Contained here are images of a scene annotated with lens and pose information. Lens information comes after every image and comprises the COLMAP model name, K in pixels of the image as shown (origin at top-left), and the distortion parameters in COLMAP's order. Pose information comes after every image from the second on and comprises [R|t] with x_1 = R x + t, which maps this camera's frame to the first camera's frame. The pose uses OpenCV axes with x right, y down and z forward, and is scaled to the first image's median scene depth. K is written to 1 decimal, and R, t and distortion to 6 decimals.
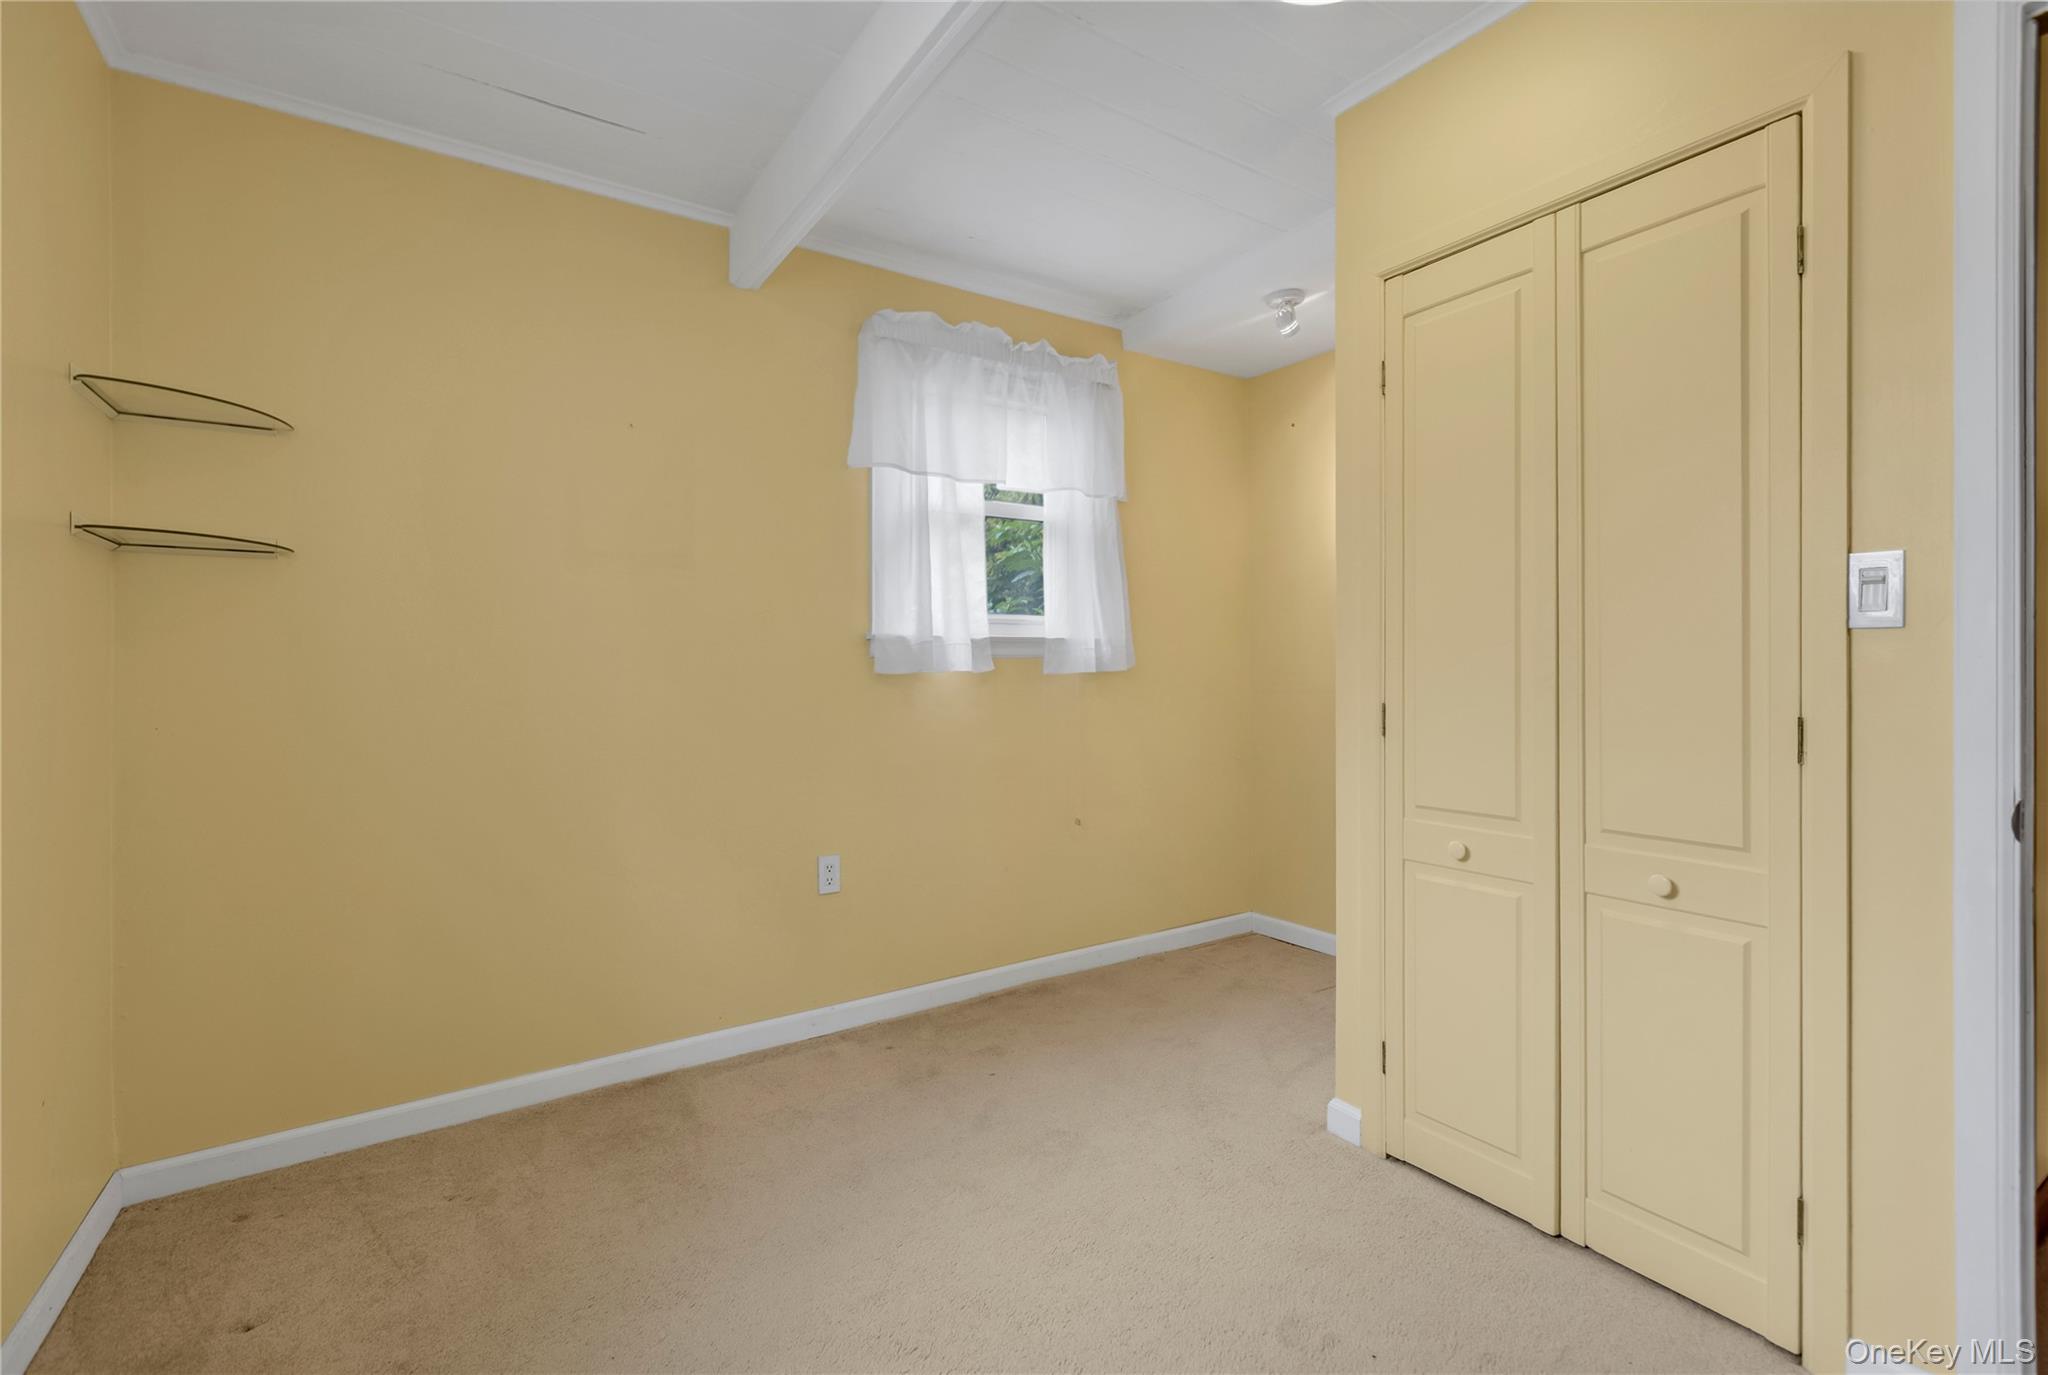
lens RADIAL K [[916.8, 0, 1025.7], [0, 916.8, 672.5], [0, 0, 1]] dist [-0.000801, 0.000134]
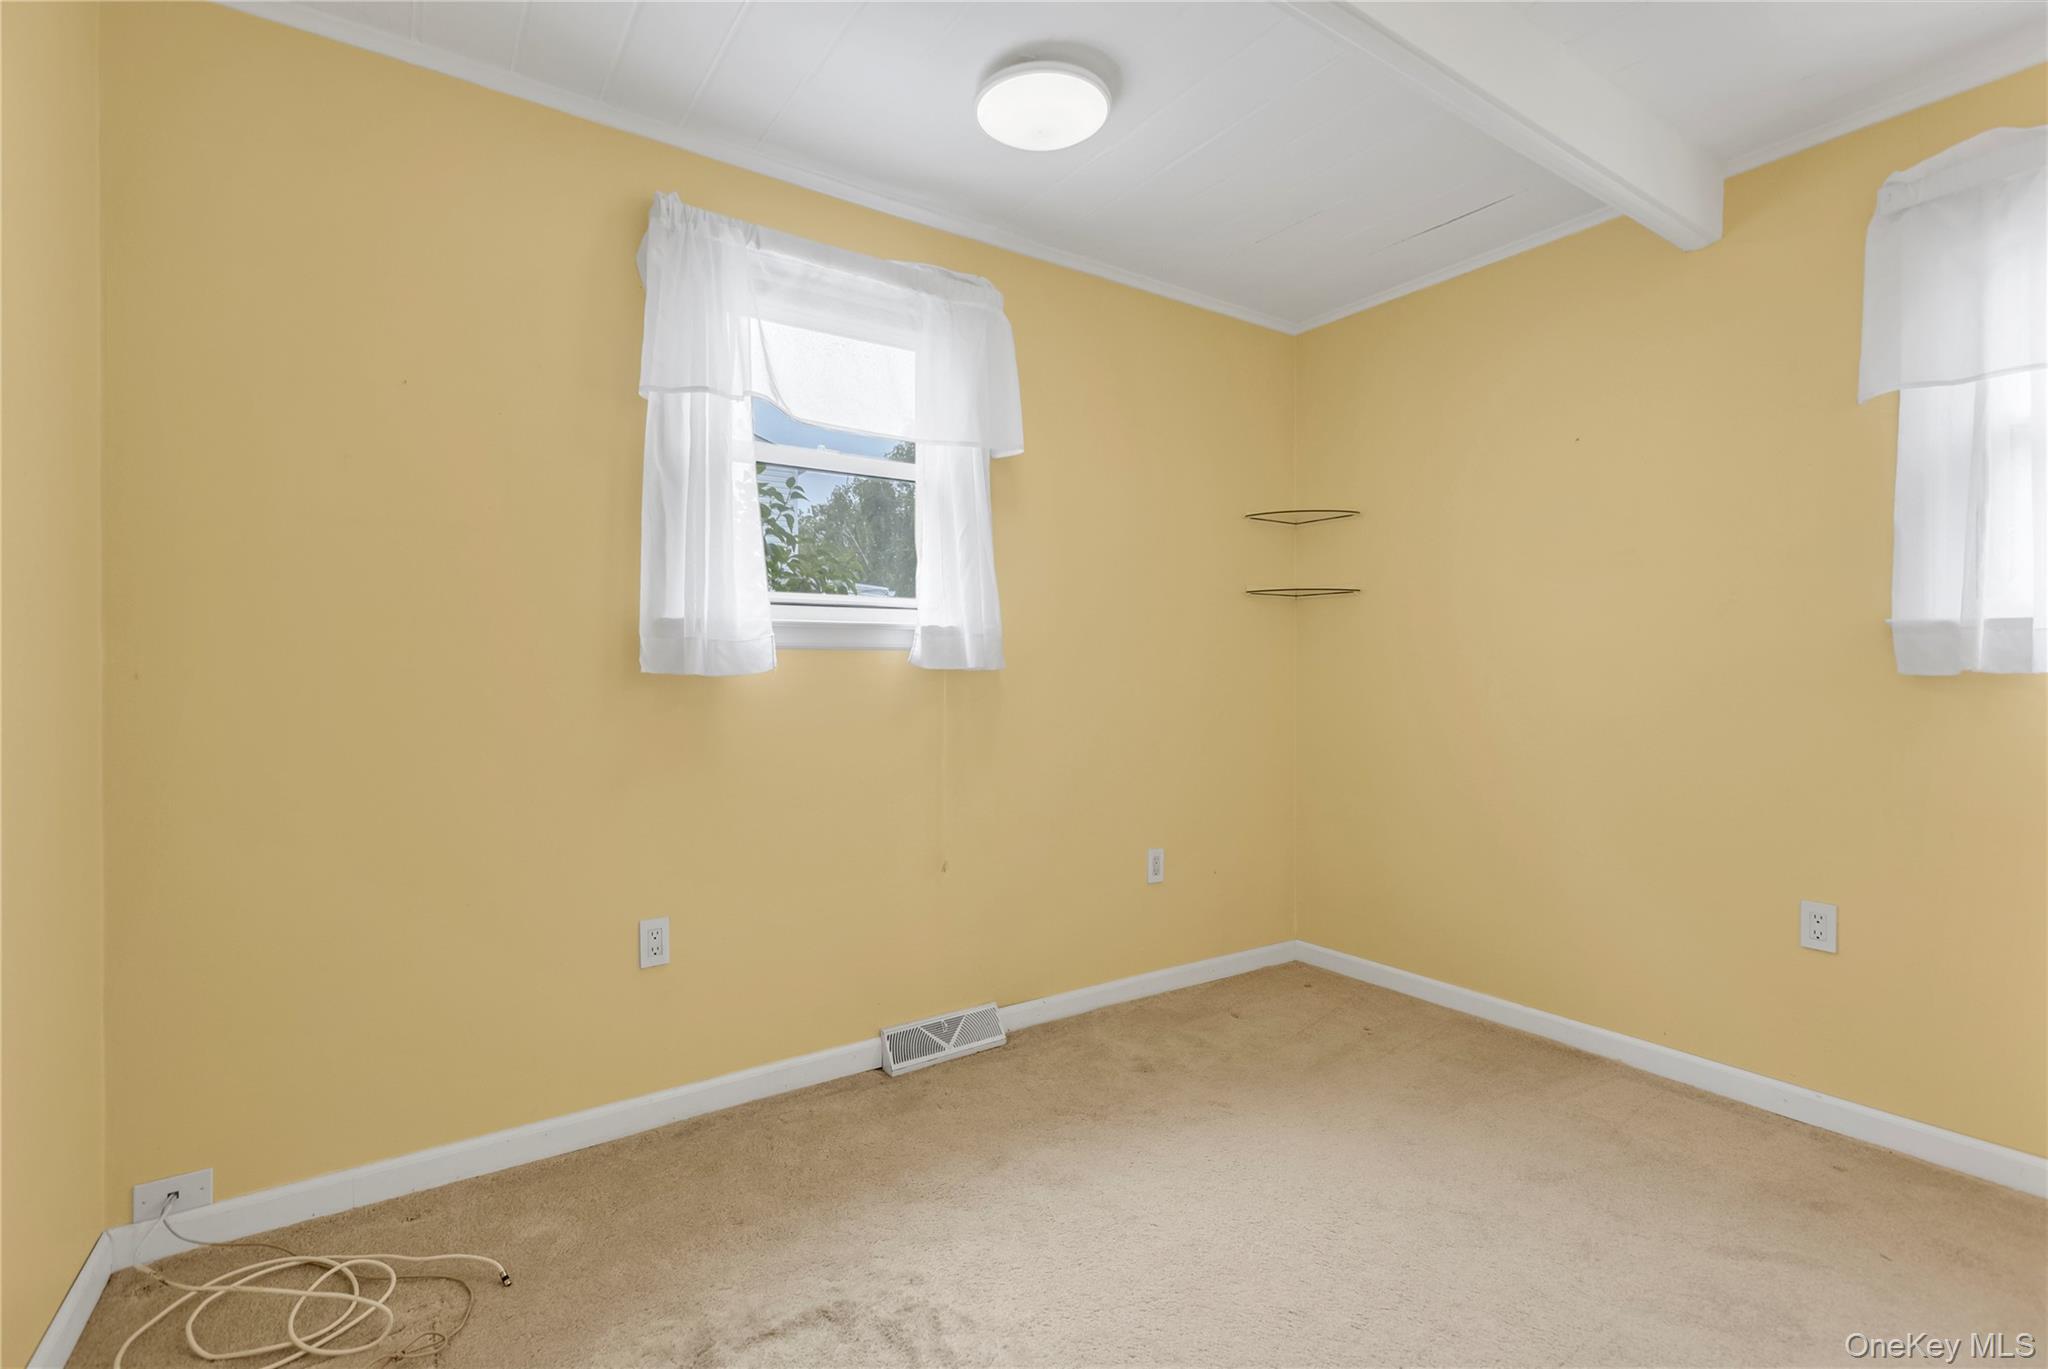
lens RADIAL K [[927.9, 0, 1034.1], [0, 927.9, 673.0], [0, 0, 1]] dist [-0.000235, 0.000553]
pose [[0.014169, 0.015543, -0.999779, 0.590576], [-0.003500, 0.999874, 0.015495, -0.010032], [0.999893, 0.003280, 0.014222, 0.316331]]
